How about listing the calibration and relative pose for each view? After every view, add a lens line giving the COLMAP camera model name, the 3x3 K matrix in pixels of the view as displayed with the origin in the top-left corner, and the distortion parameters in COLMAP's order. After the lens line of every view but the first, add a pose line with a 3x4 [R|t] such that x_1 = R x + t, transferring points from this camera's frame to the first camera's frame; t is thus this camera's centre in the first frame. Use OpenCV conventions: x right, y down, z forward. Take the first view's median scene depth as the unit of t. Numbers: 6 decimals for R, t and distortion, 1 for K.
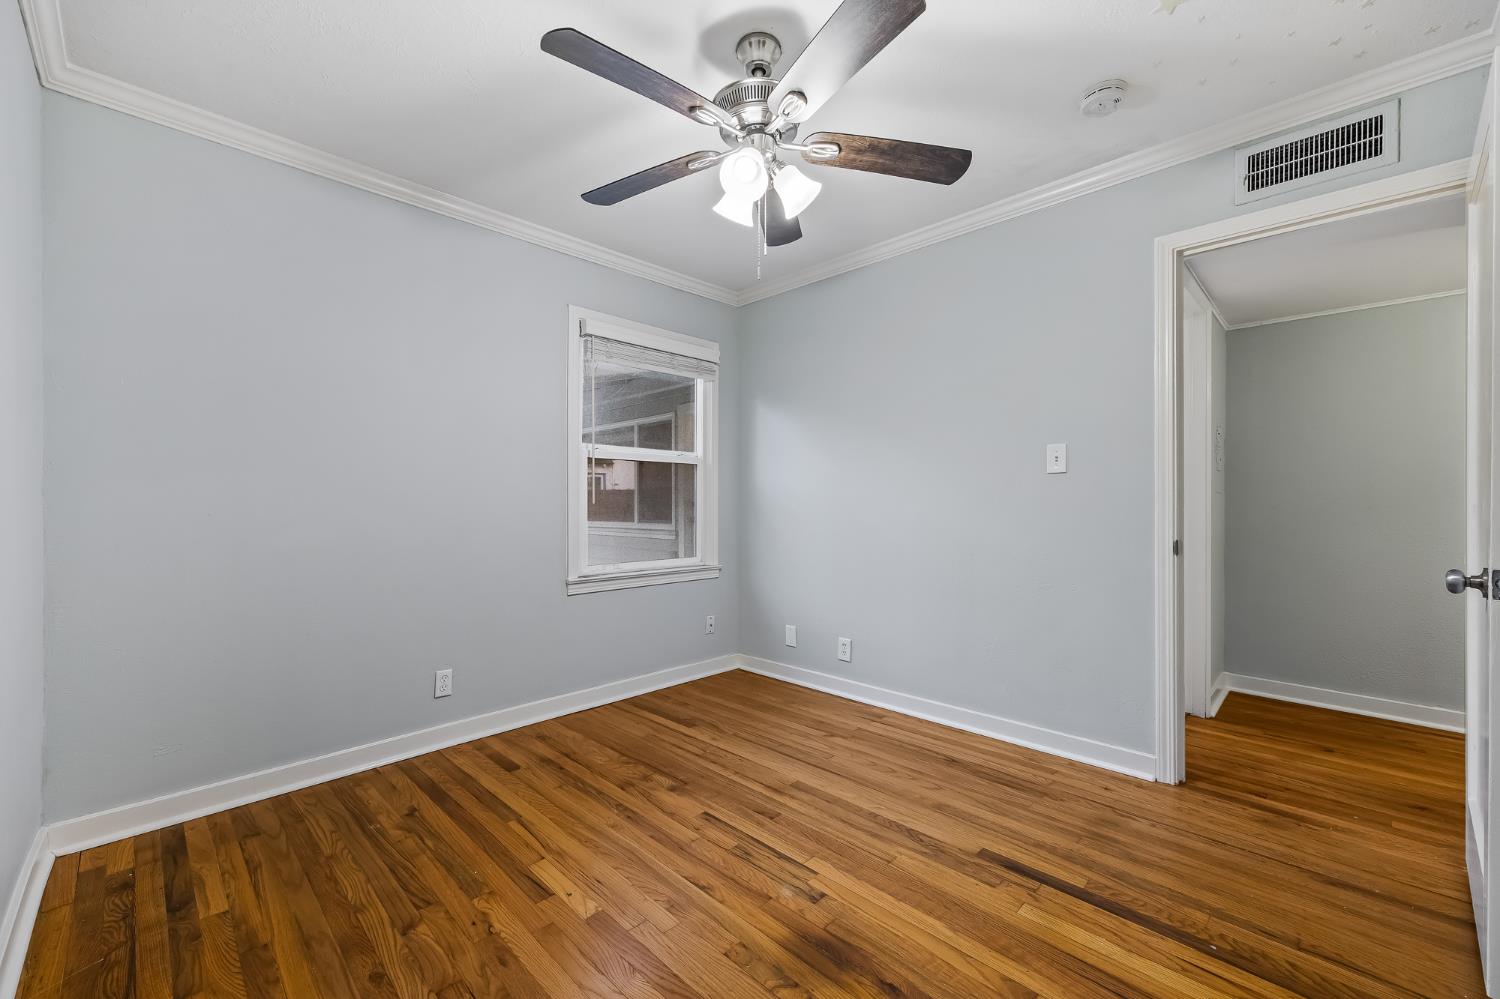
lens RADIAL K [[606.2, 0, 755.9], [0, 606.2, 505.2], [0, 0, 1]] dist [-0.002187, 0.000271]
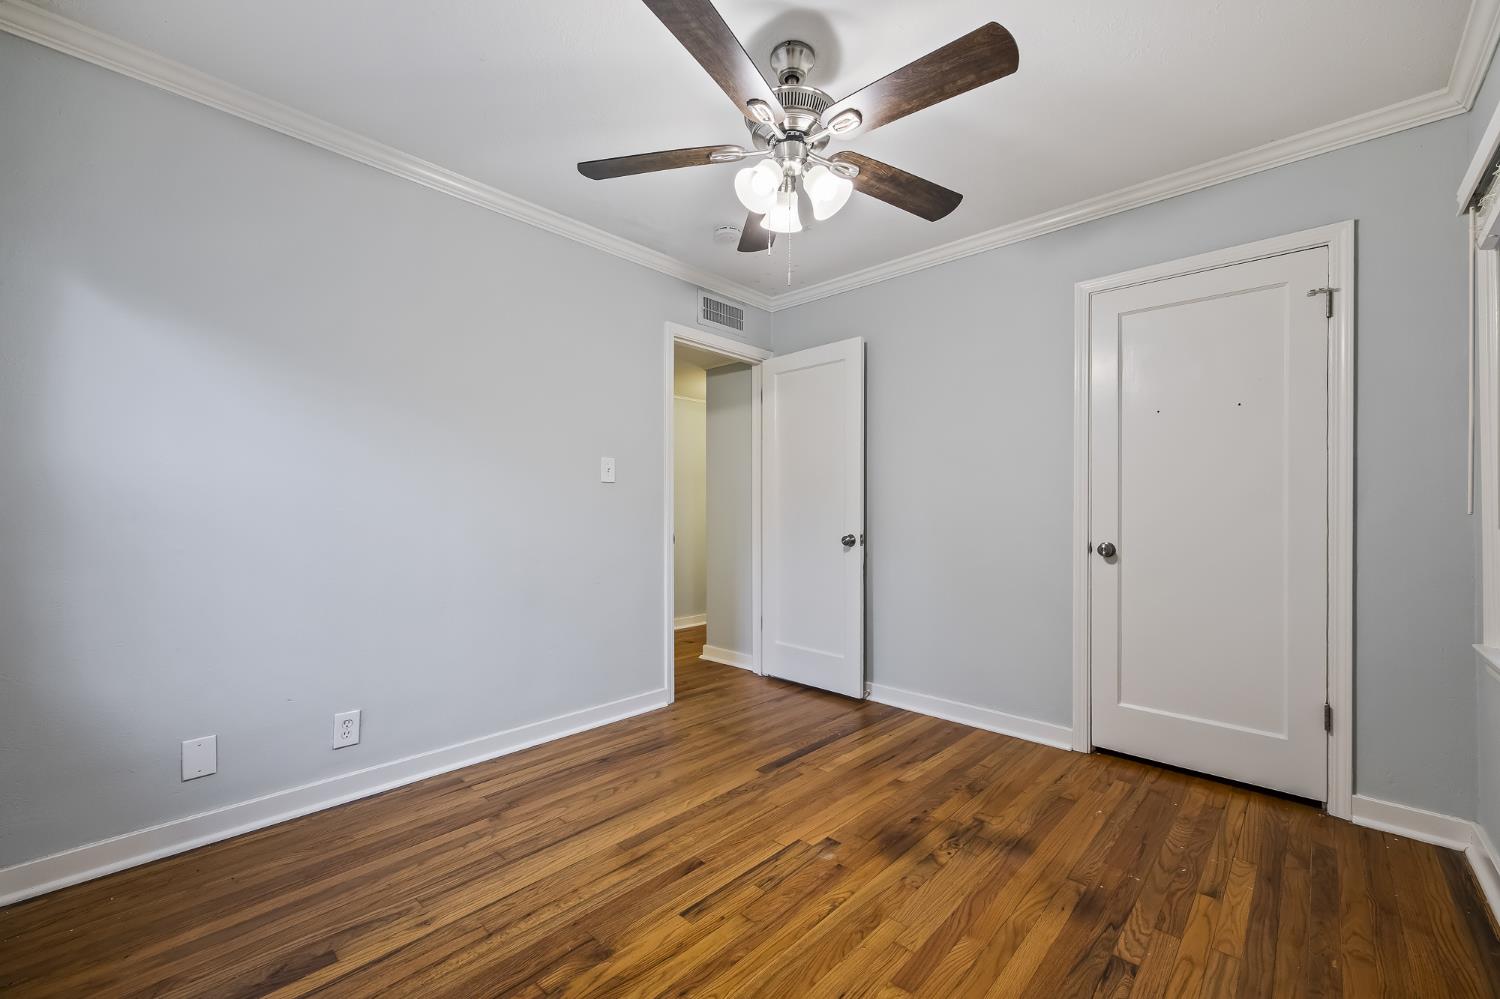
lens RADIAL K [[606.2, 0, 755.9], [0, 606.2, 505.2], [0, 0, 1]] dist [-0.002187, 0.000271]
pose [[-0.030256, 0.007251, 0.999516, -0.762100], [-0.000622, 0.999973, -0.007273, -0.000309], [-0.999542, -0.000842, -0.030250, 0.835668]]
